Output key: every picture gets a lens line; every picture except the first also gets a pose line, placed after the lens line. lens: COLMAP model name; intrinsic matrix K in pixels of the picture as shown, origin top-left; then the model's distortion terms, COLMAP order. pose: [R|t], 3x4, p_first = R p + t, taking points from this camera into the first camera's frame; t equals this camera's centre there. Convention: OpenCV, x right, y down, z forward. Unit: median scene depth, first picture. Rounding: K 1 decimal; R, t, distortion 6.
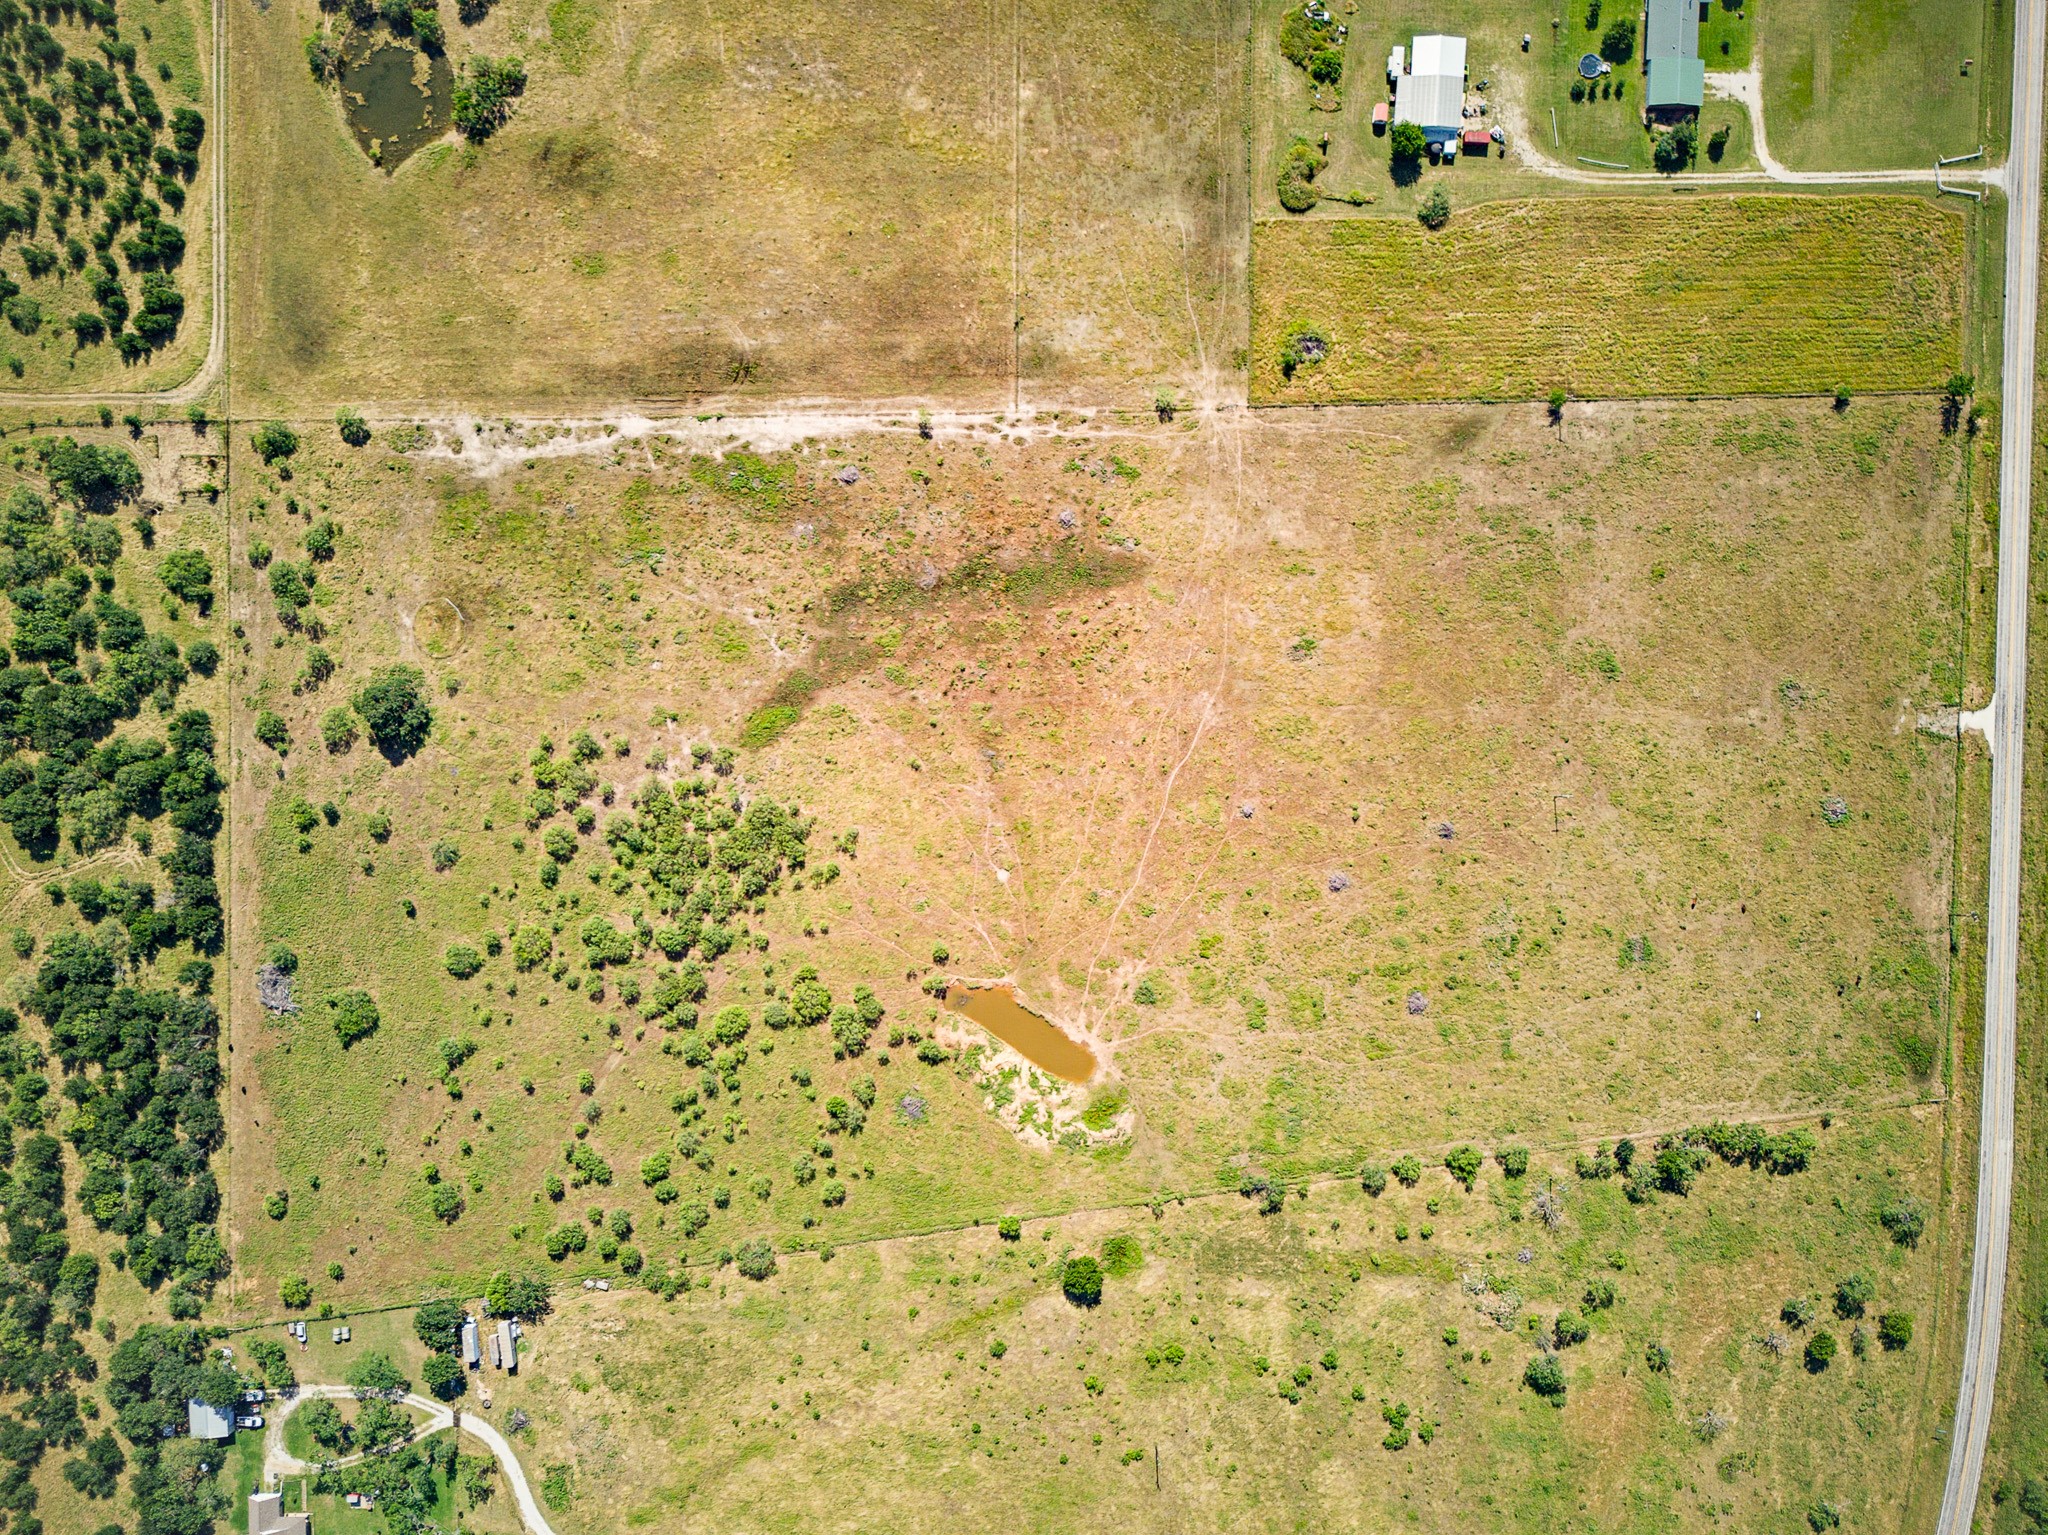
lens RADIAL K [[1435.5, 0, 1029.0], [0, 1435.5, 765.4], [0, 0, 1]] dist [0.066083, -0.060031]
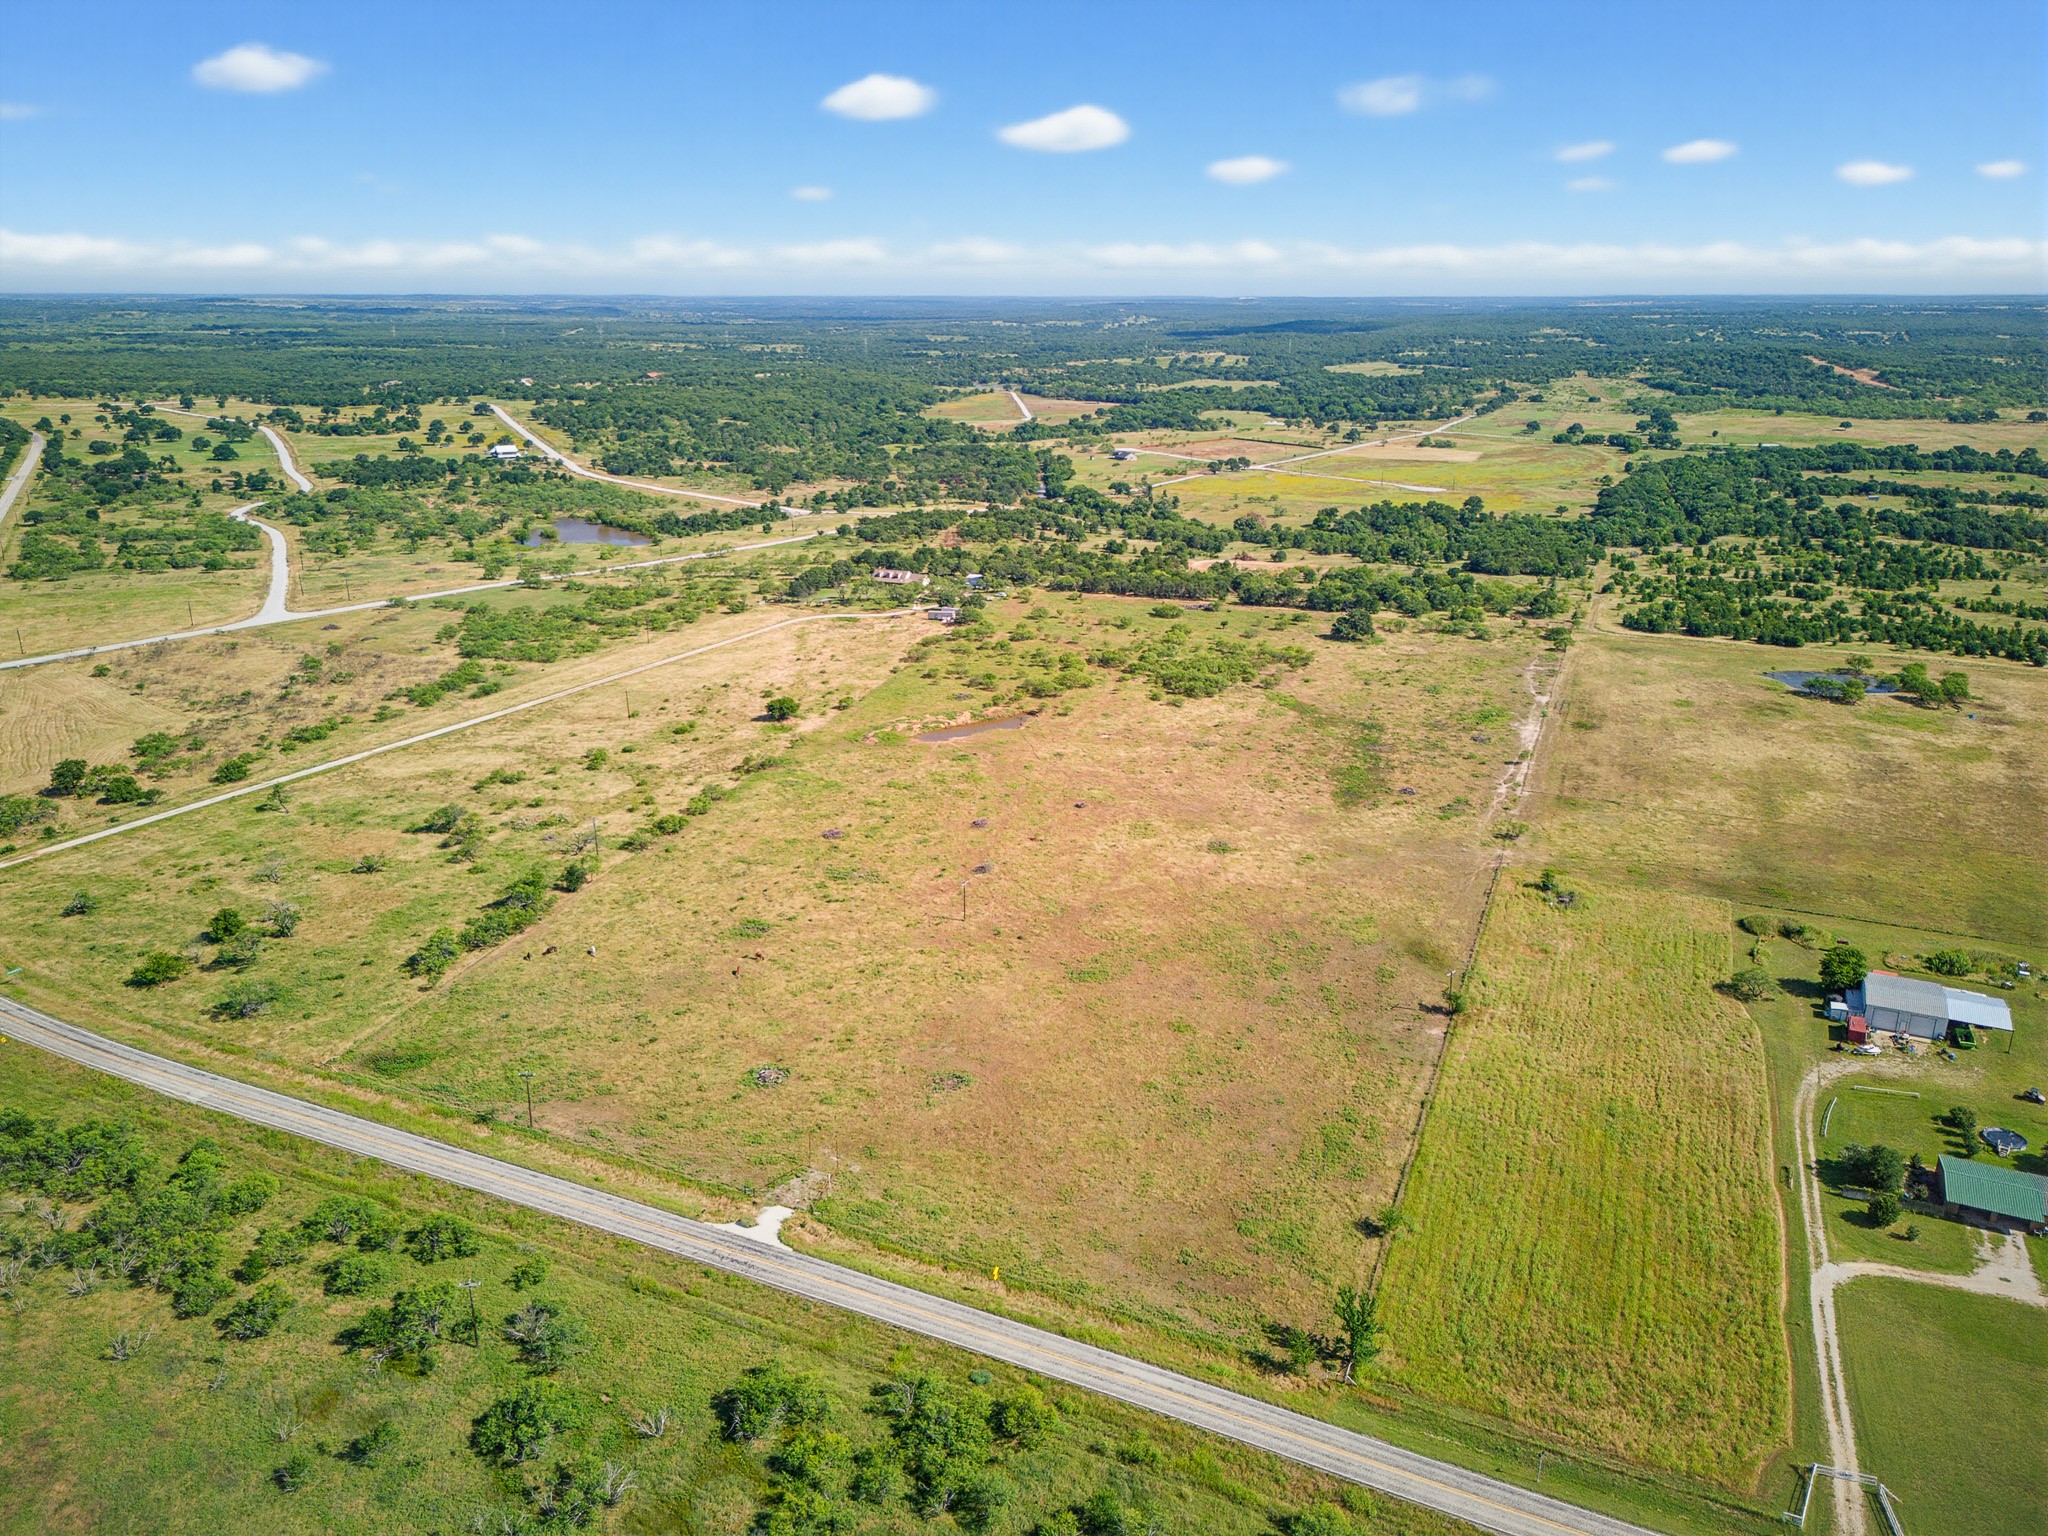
lens RADIAL K [[1435.5, 0, 1021.5], [0, 1435.5, 777.1], [0, 0, 1]] dist [0.066083, -0.060031]
pose [[-0.403243, 0.315439, -0.859007, 1.023685], [-0.915037, -0.128599, 0.382322, -0.311433], [0.010132, 0.940192, 0.340495, 0.632488]]
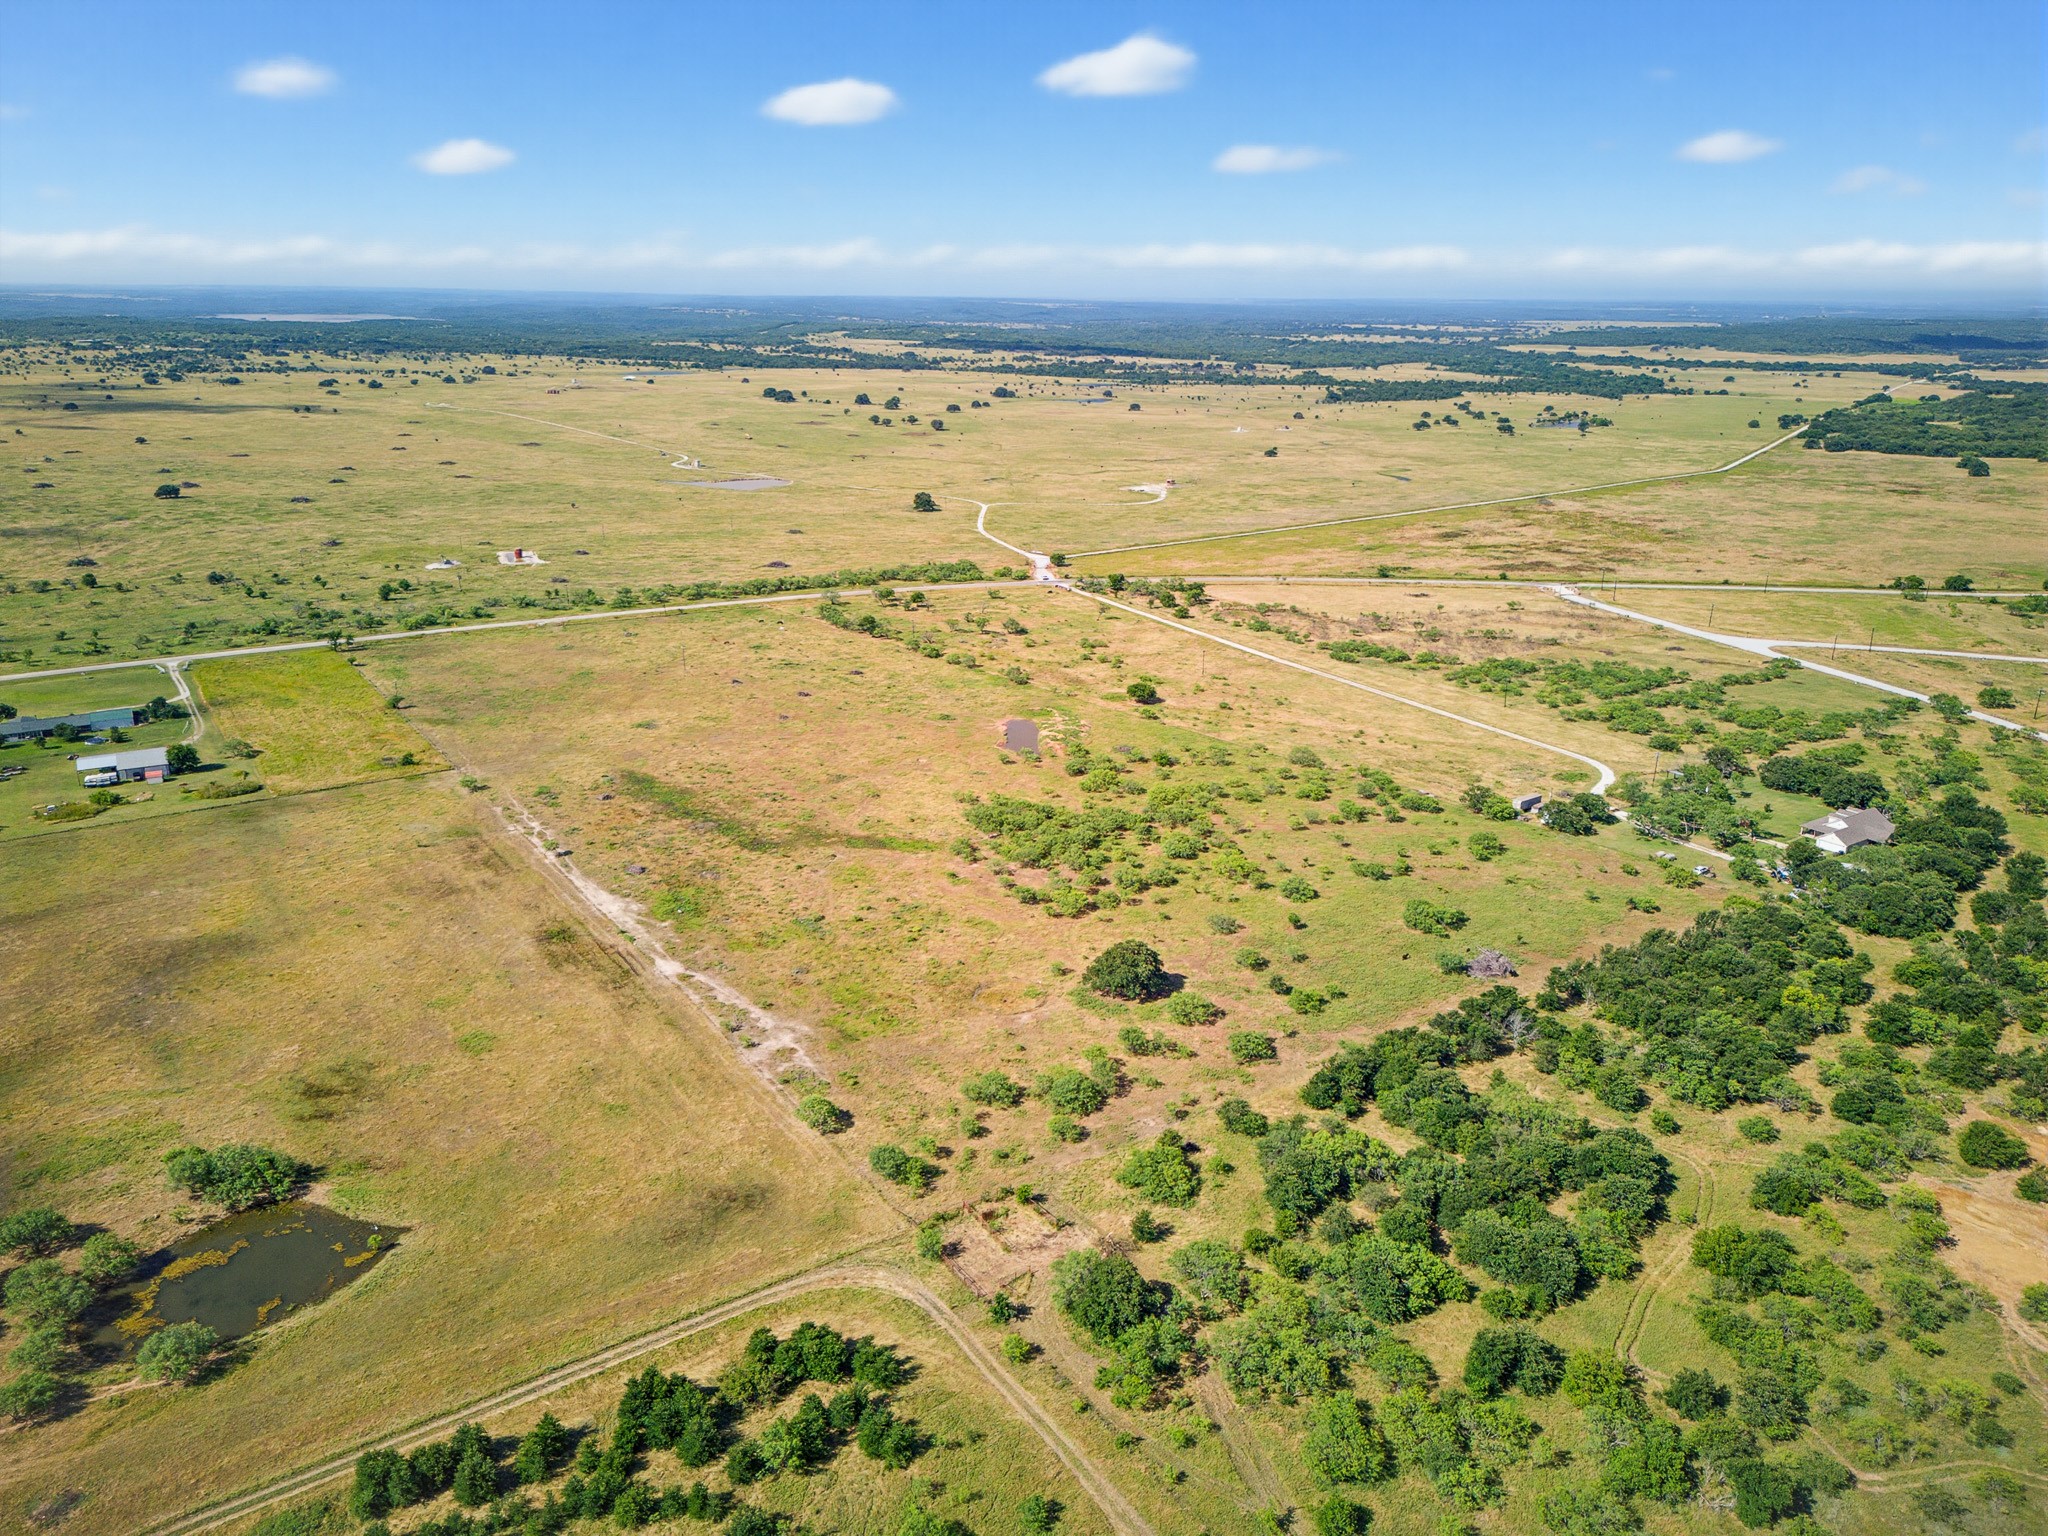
lens RADIAL K [[1435.5, 0, 1008.6], [0, 1435.5, 776.6], [0, 0, 1]] dist [0.066083, -0.060031]
pose [[-0.551673, -0.249188, 0.795966, -0.996727], [0.834051, -0.169277, 0.525075, -0.482966], [0.003896, 0.953546, 0.301221, 0.658951]]
